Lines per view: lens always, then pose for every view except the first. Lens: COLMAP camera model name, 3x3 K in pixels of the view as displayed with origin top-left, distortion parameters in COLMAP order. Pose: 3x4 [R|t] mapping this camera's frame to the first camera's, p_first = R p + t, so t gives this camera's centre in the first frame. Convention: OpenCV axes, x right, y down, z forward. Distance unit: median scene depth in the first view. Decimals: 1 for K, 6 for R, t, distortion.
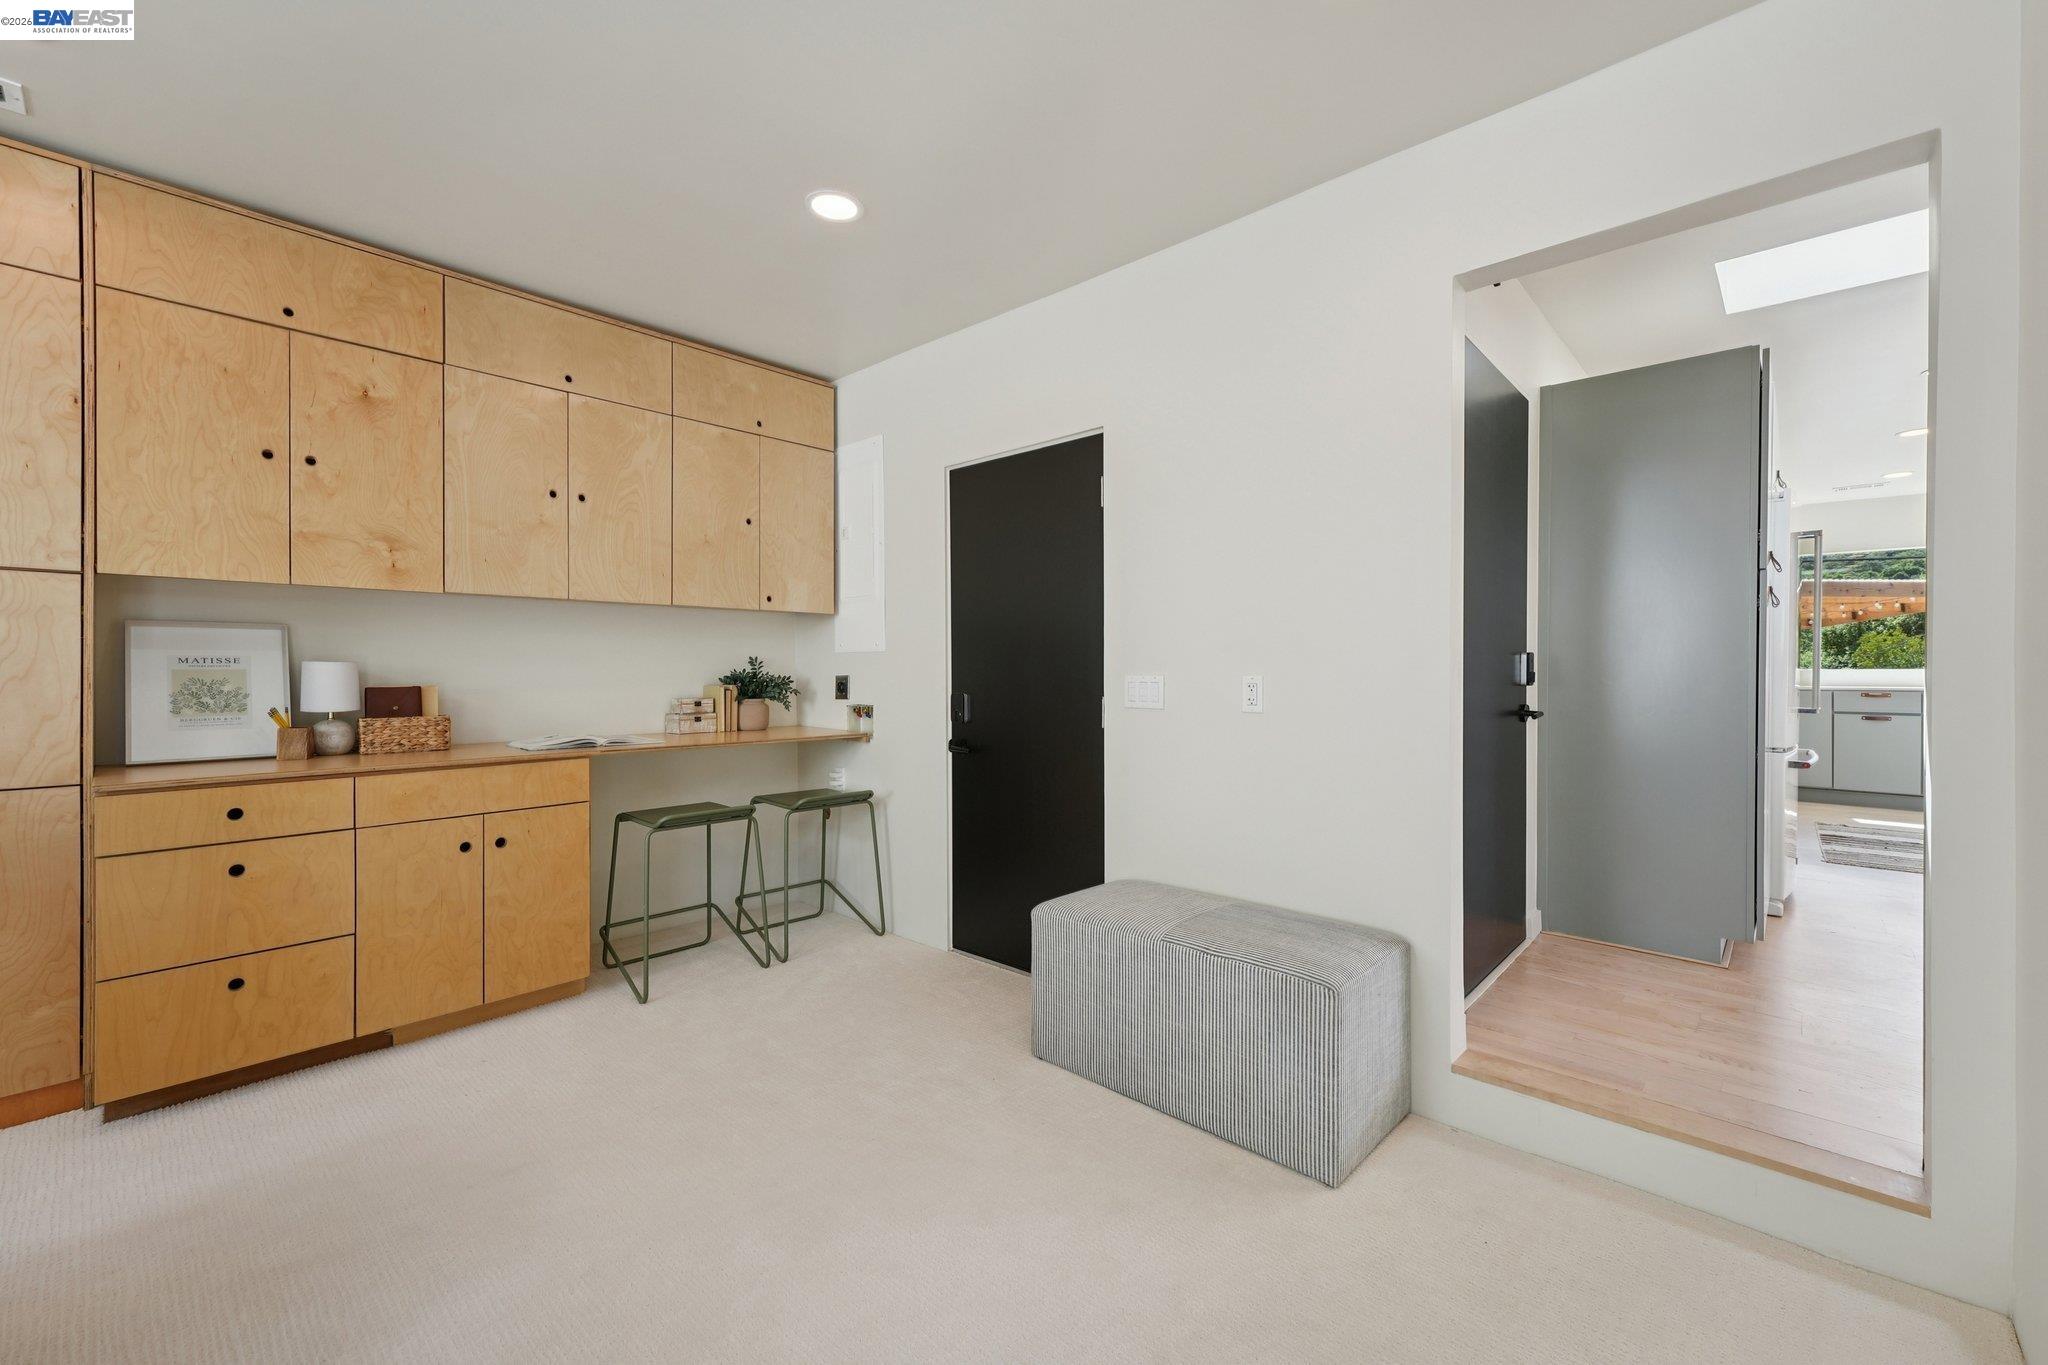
lens RADIAL K [[828.7, 0, 1022.6], [0, 828.7, 672.8], [0, 0, 1]] dist [0.000386, -0.000104]
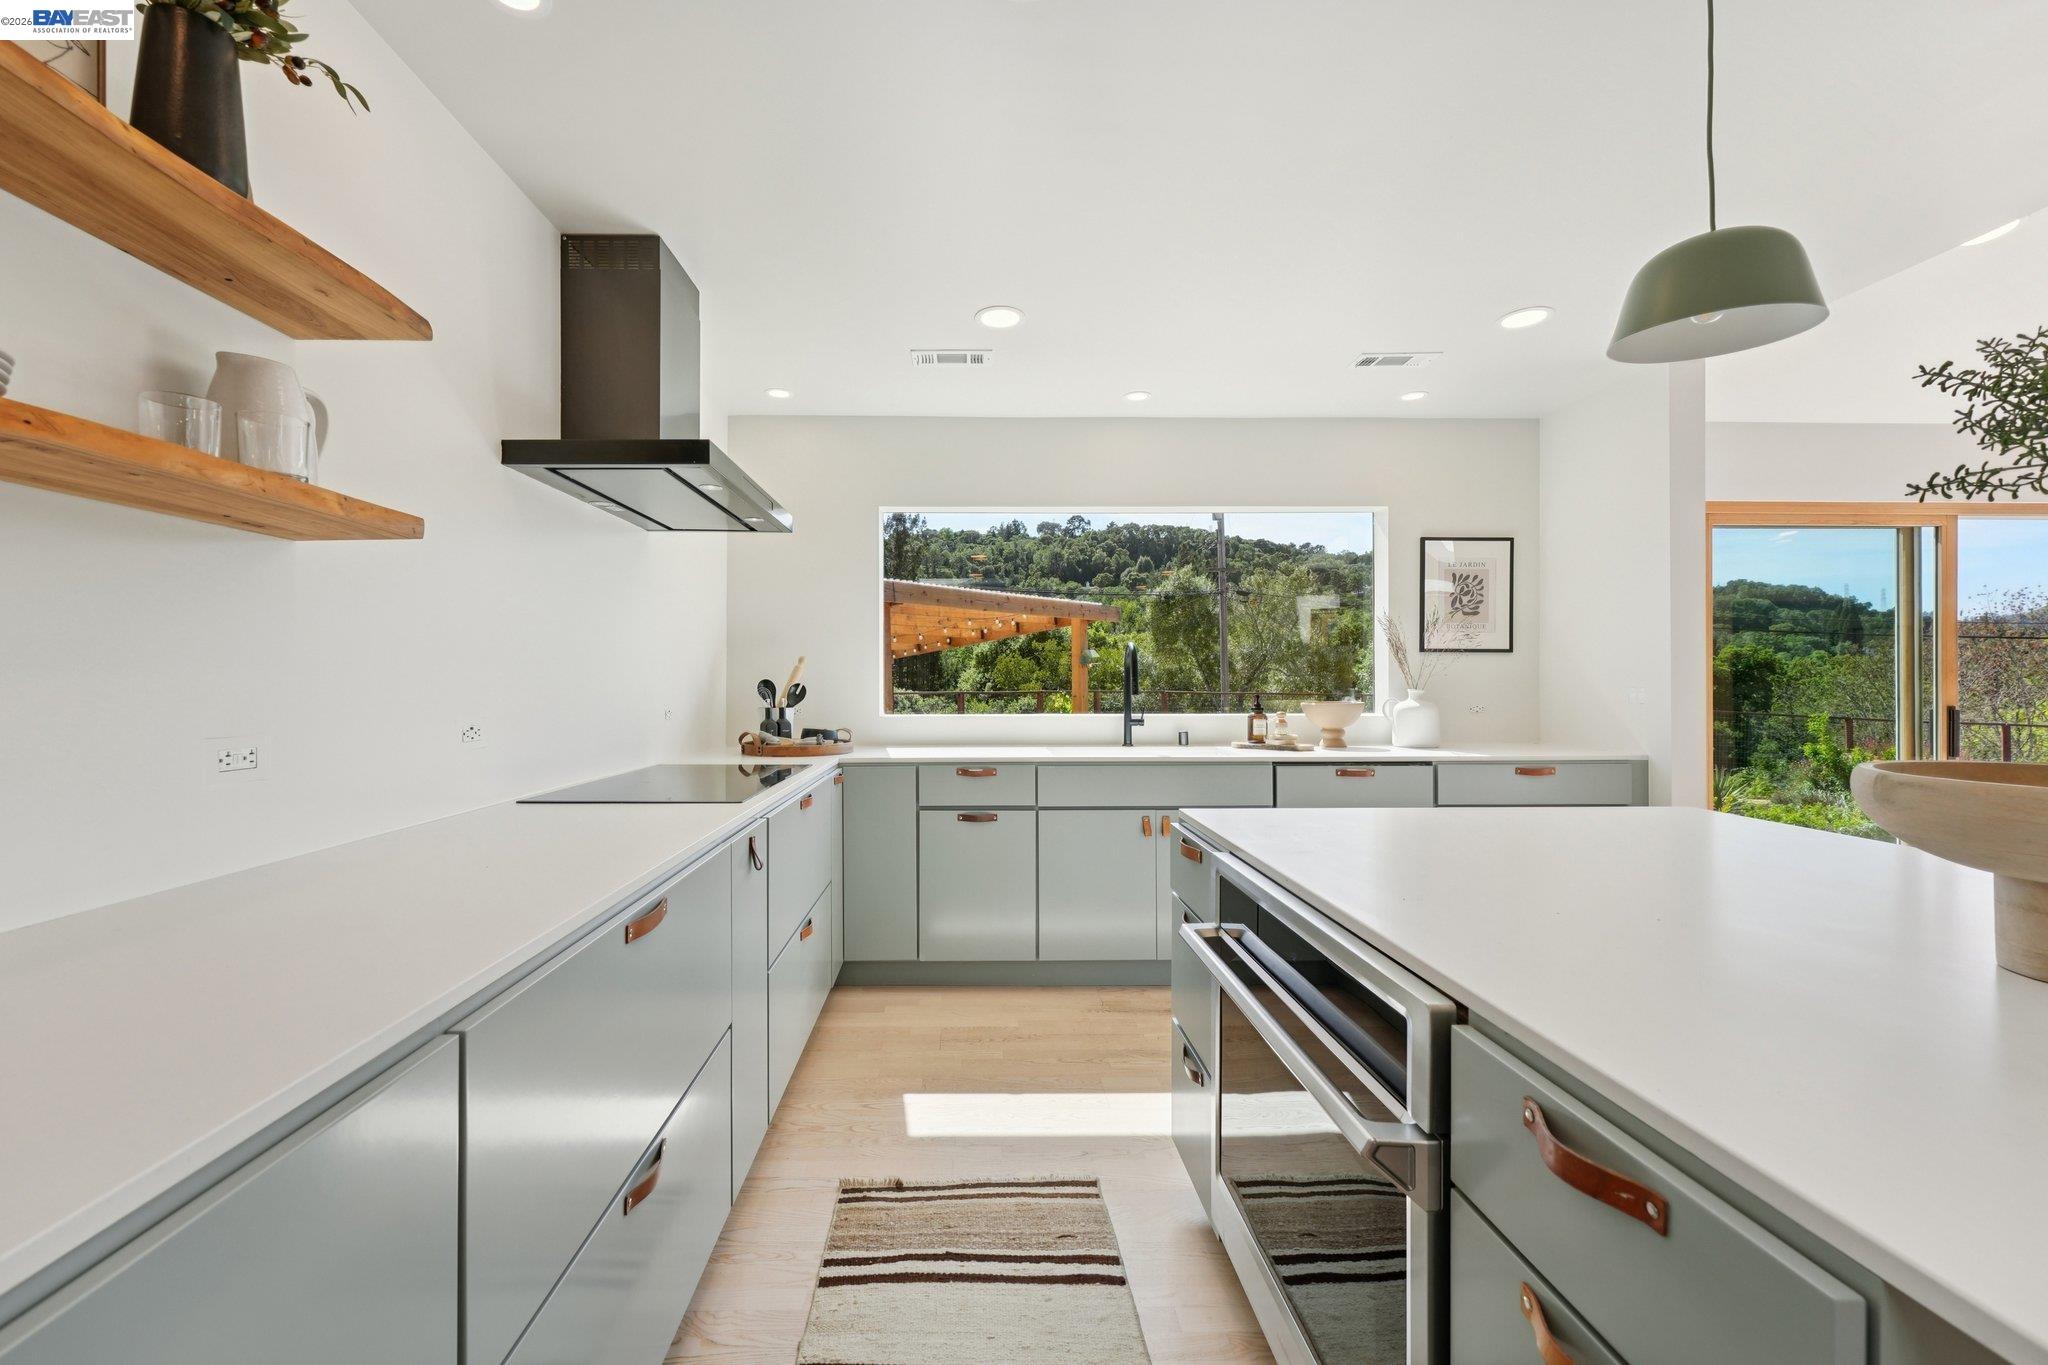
lens RADIAL K [[828.7, 0, 972.5], [0, 828.7, 677.9], [0, 0, 1]] dist [0.000386, -0.000104]
pose [[0.726115, 0.002099, 0.687570, 1.327359], [0.002351, 0.999982, -0.005535, -0.057589], [-0.687569, 0.005635, 0.726097, 1.237112]]
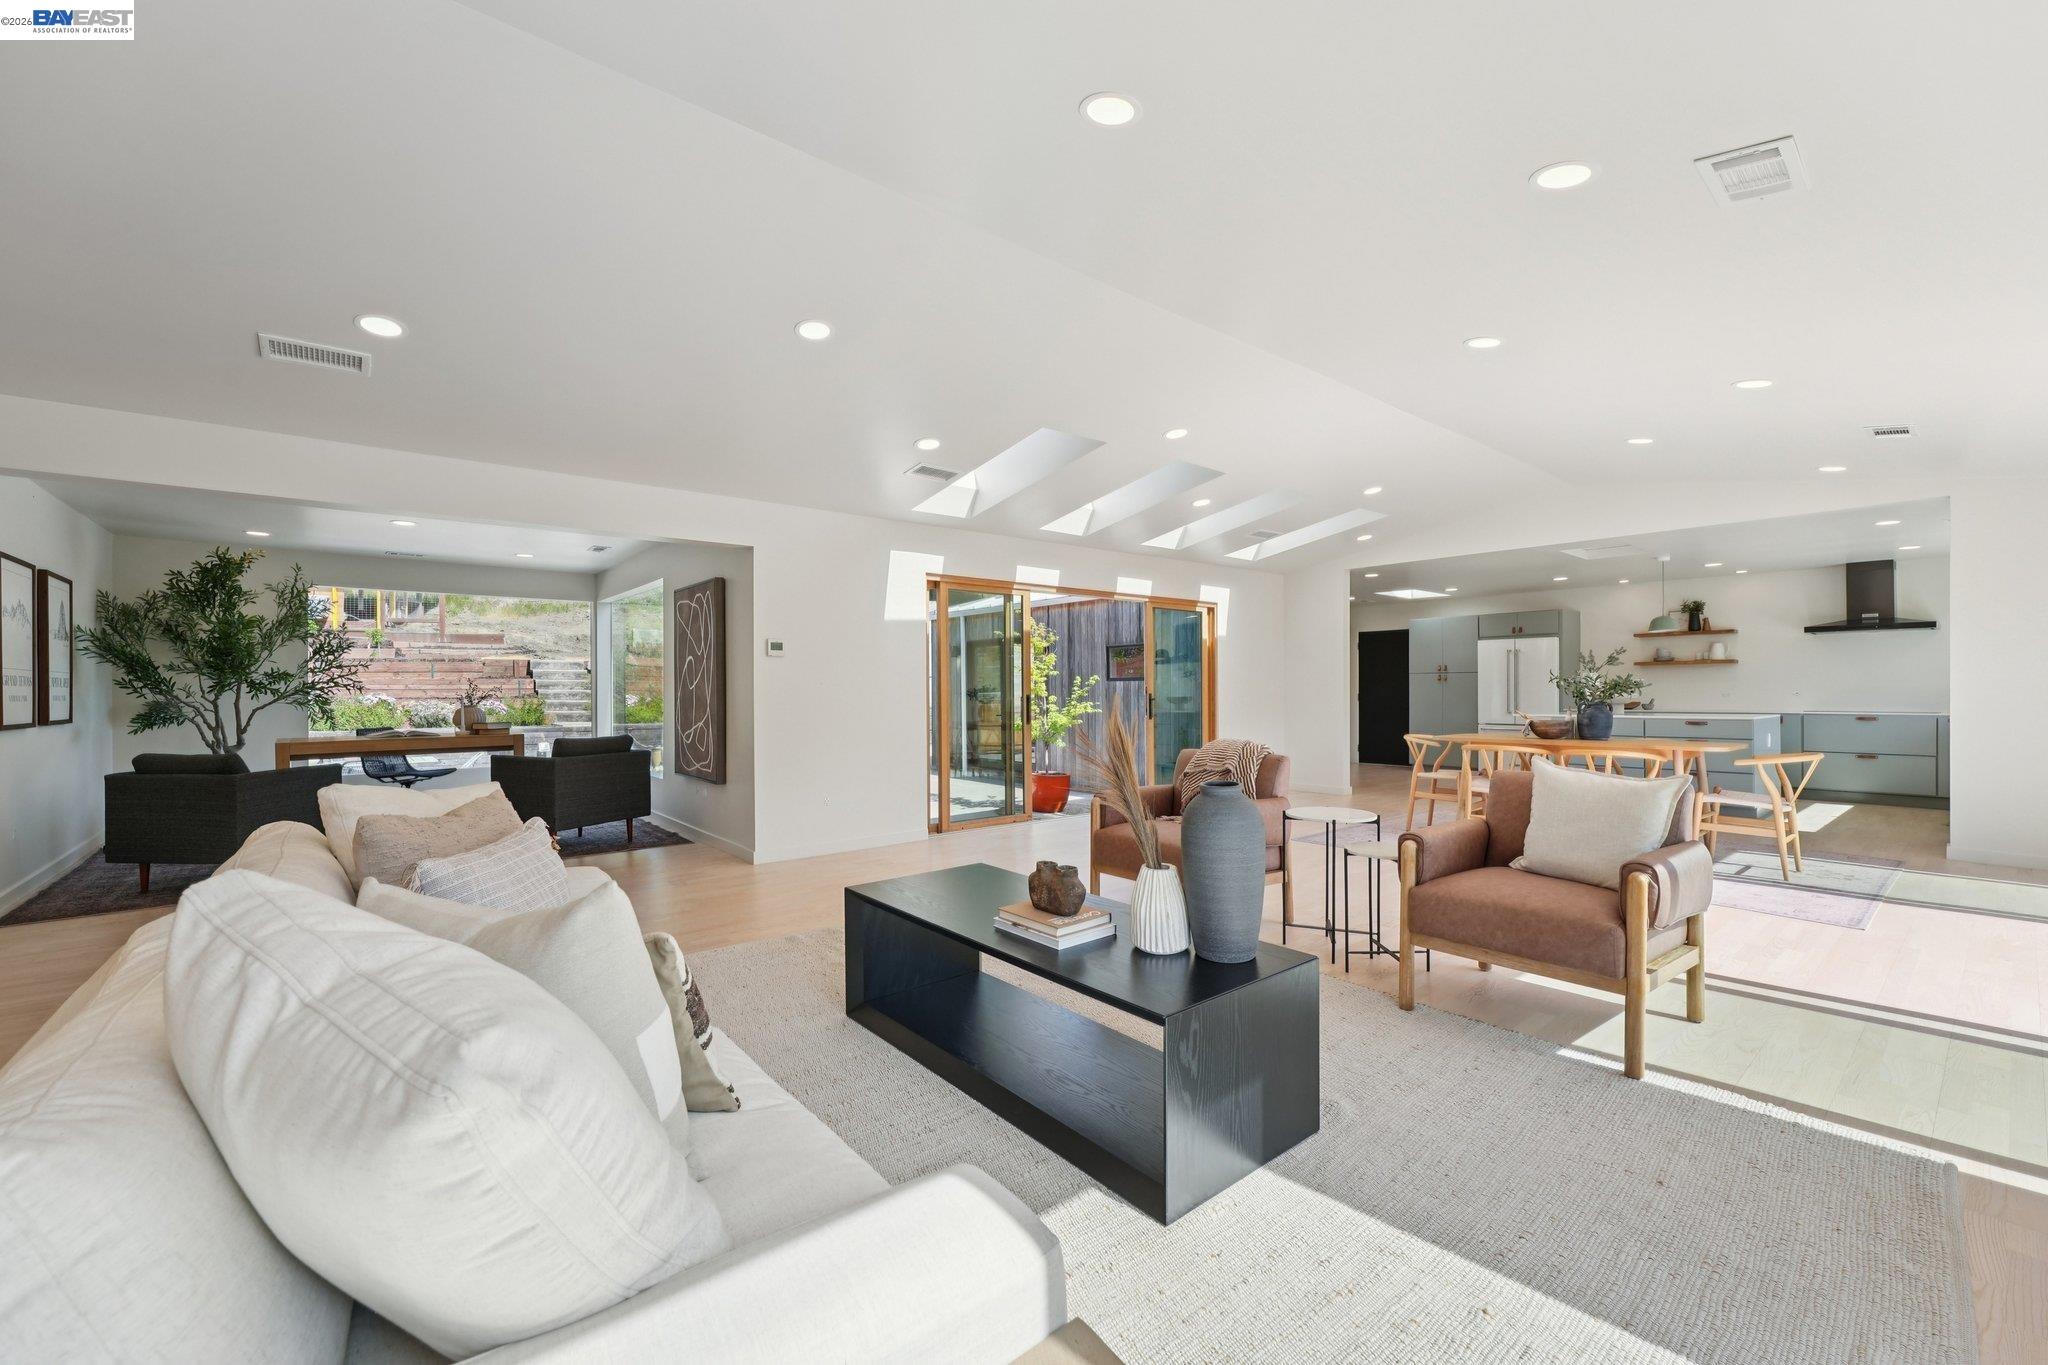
lens RADIAL K [[828.7, 0, 1007.1], [0, 828.7, 690.6], [0, 0, 1]] dist [0.000386, -0.000104]
pose [[-0.134131, -0.000660, -0.990963, 4.678038], [0.001605, 0.999998, -0.000883, -0.035501], [0.990962, -0.001709, -0.134129, -0.407038]]
